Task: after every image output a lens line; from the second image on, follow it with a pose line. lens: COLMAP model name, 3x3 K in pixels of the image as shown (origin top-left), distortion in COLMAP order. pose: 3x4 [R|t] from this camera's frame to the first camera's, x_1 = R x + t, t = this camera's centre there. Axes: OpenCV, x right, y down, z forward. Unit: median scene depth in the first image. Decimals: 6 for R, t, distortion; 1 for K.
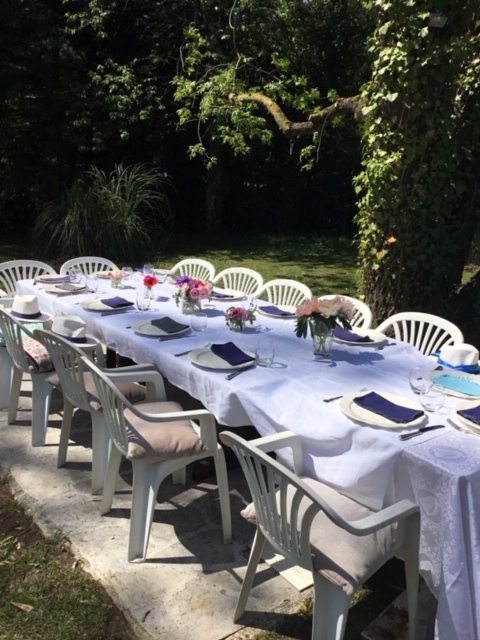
lens RADIAL K [[573.4, 0, 240.0], [0, 573.4, 320.0], [0, 0, 1]] dist [0.148210, -0.254686]
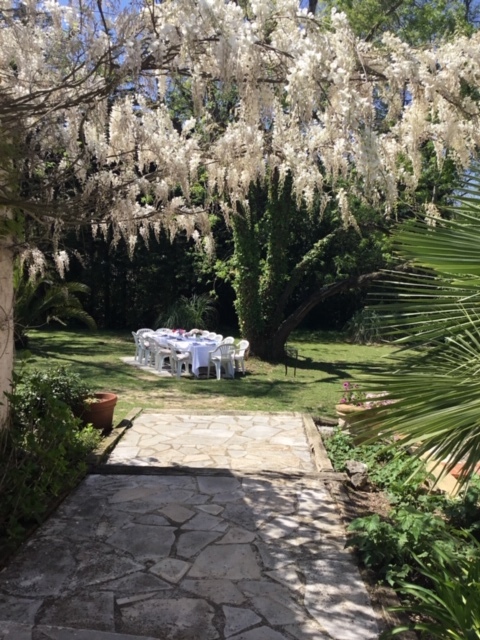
lens RADIAL K [[573.4, 0, 240.0], [0, 573.4, 320.0], [0, 0, 1]] dist [0.148210, -0.254686]
pose [[0.976257, -0.014471, -0.216132, 0.424779], [-0.023850, 0.984520, -0.173643, 0.195842], [0.215299, 0.174675, 0.960799, -1.016727]]
